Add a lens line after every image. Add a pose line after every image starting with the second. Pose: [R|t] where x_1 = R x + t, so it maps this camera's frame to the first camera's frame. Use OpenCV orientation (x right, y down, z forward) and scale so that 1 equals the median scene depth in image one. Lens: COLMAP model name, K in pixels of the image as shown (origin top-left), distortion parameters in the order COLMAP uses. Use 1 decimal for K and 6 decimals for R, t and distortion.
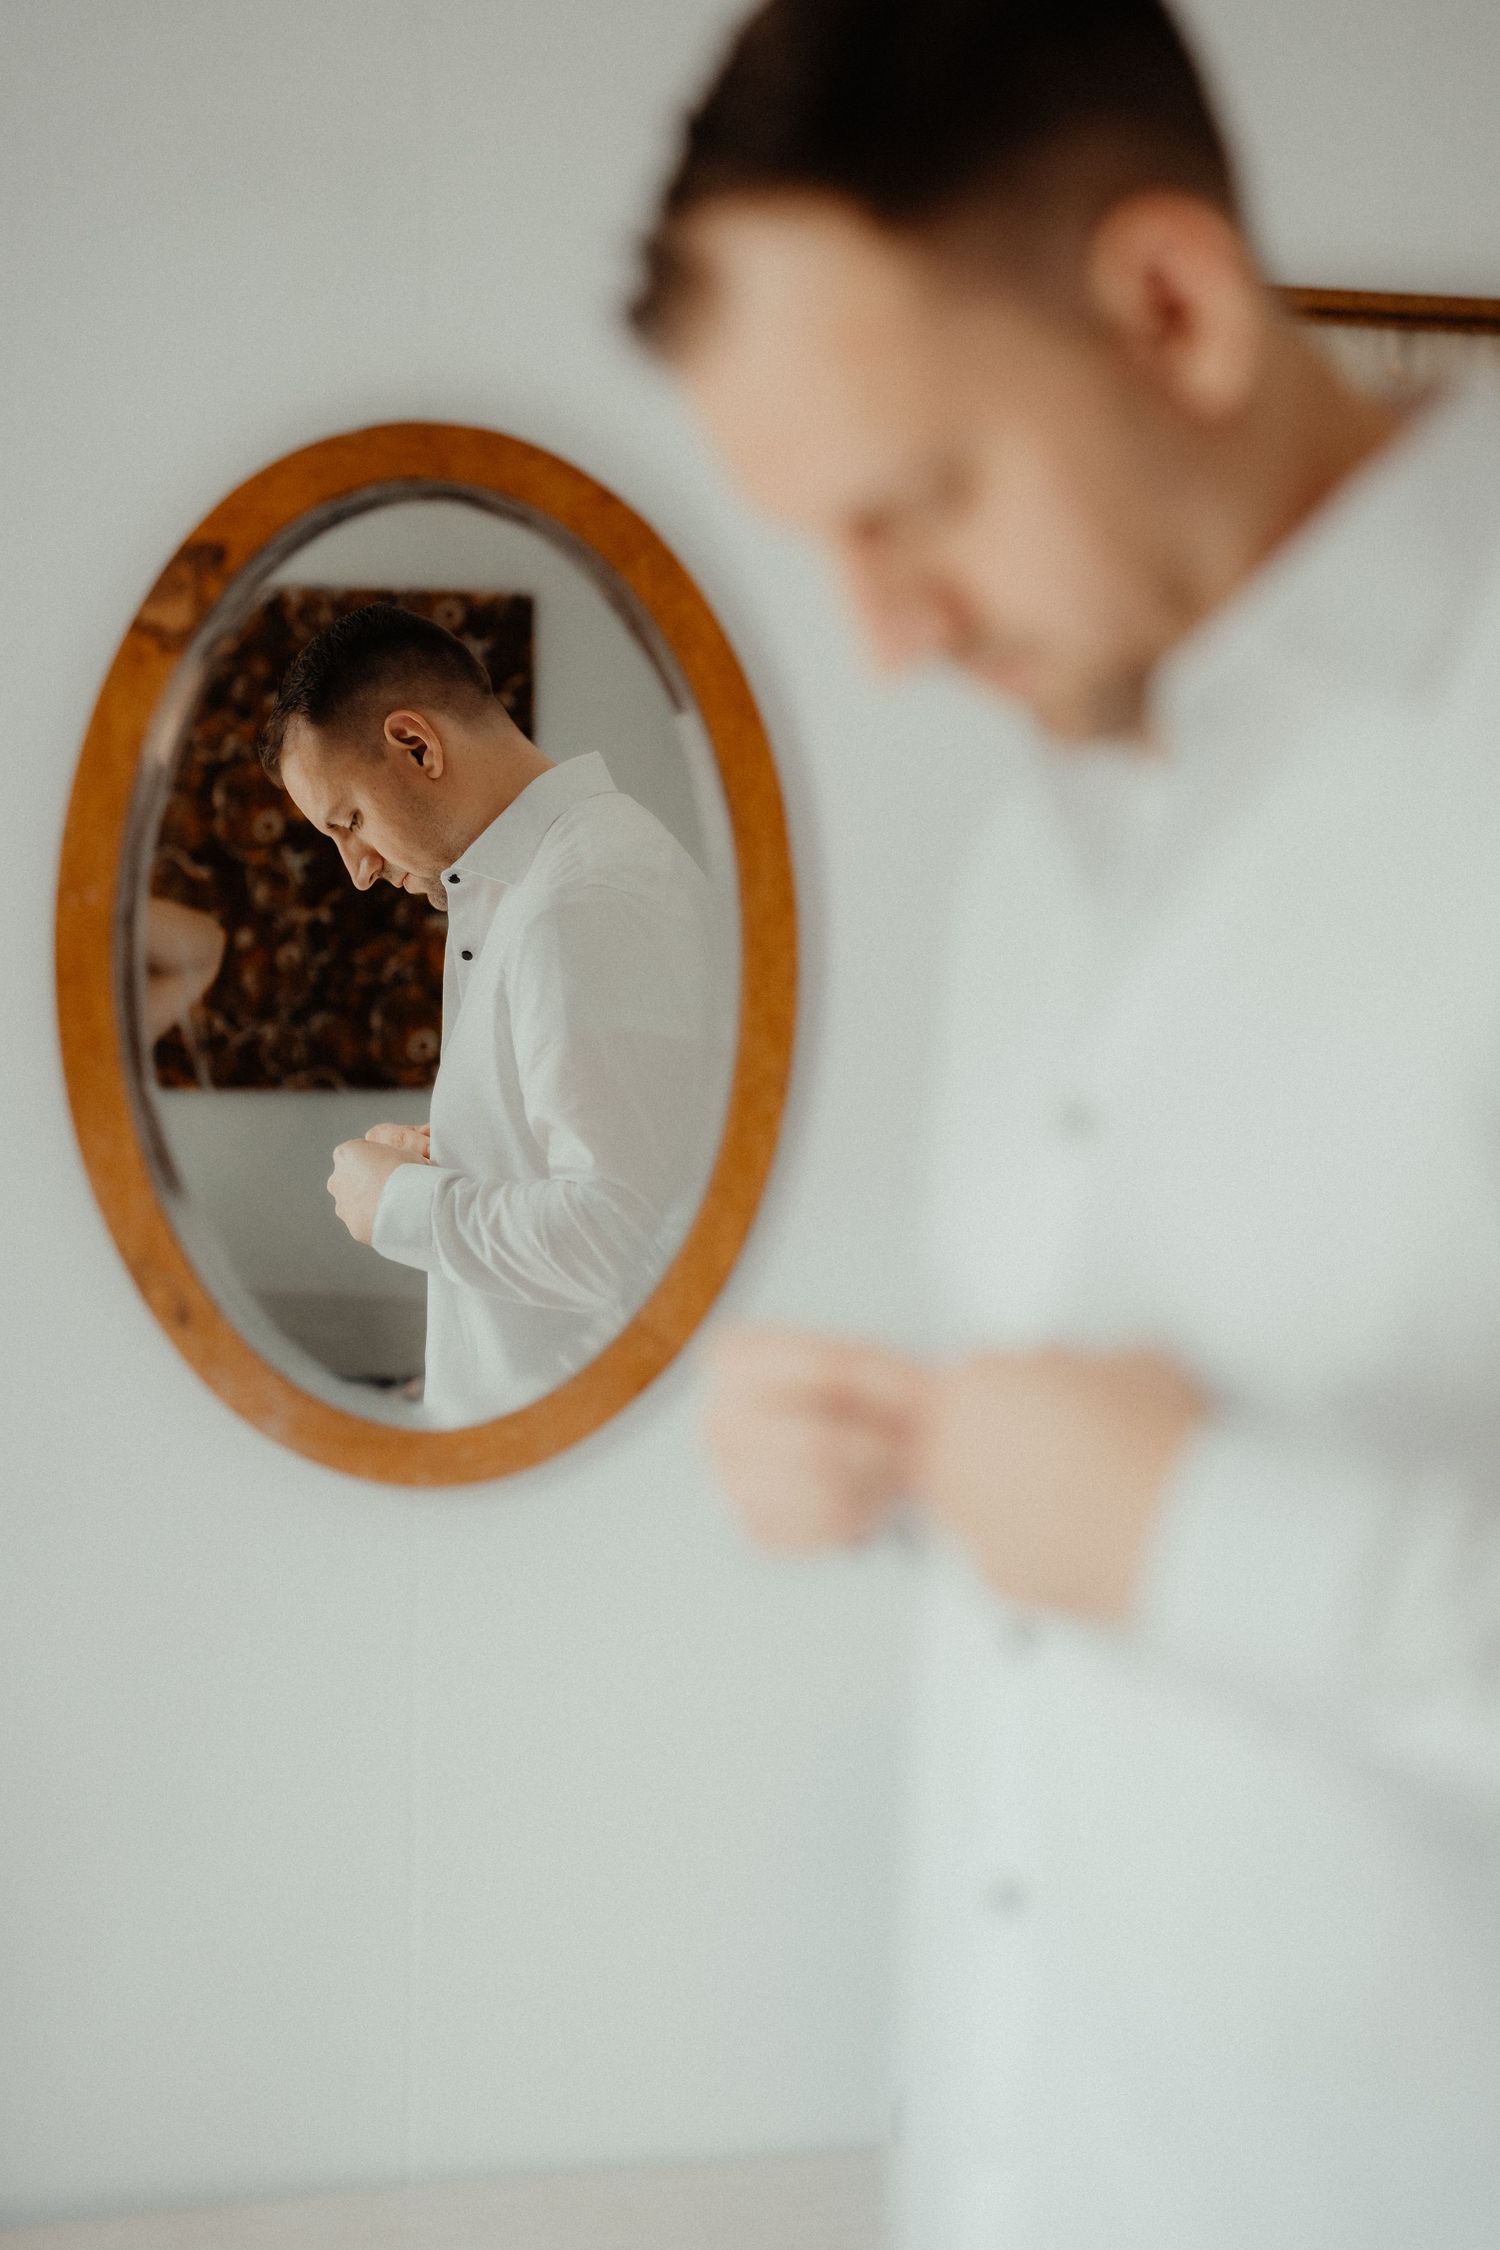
lens RADIAL K [[3179.7, 0, 752.1], [0, 3179.7, 1128.3], [0, 0, 1]] dist [-0.032671, 0.000000]
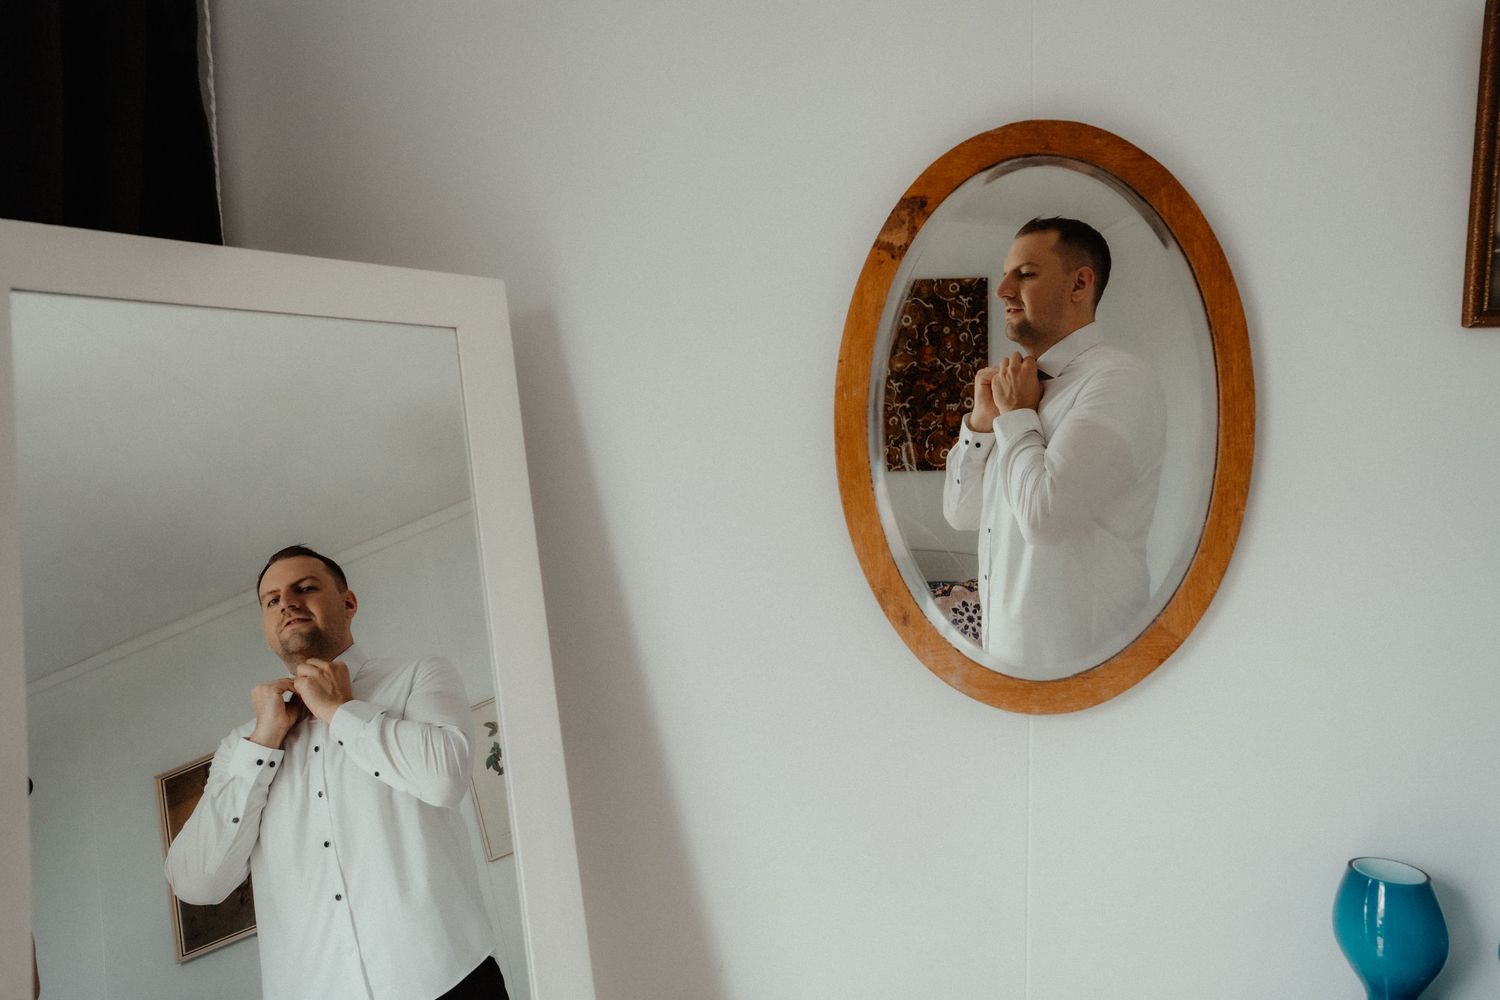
lens RADIAL K [[1036.9, 0, 749.1], [0, 1036.9, 498.1], [0, 0, 1]] dist [-0.000783, 0.000769]
pose [[0.965399, -0.003876, -0.260748, -0.106636], [0.009404, 0.999757, 0.019958, -0.023557], [0.260607, -0.021719, 0.965201, 0.387880]]
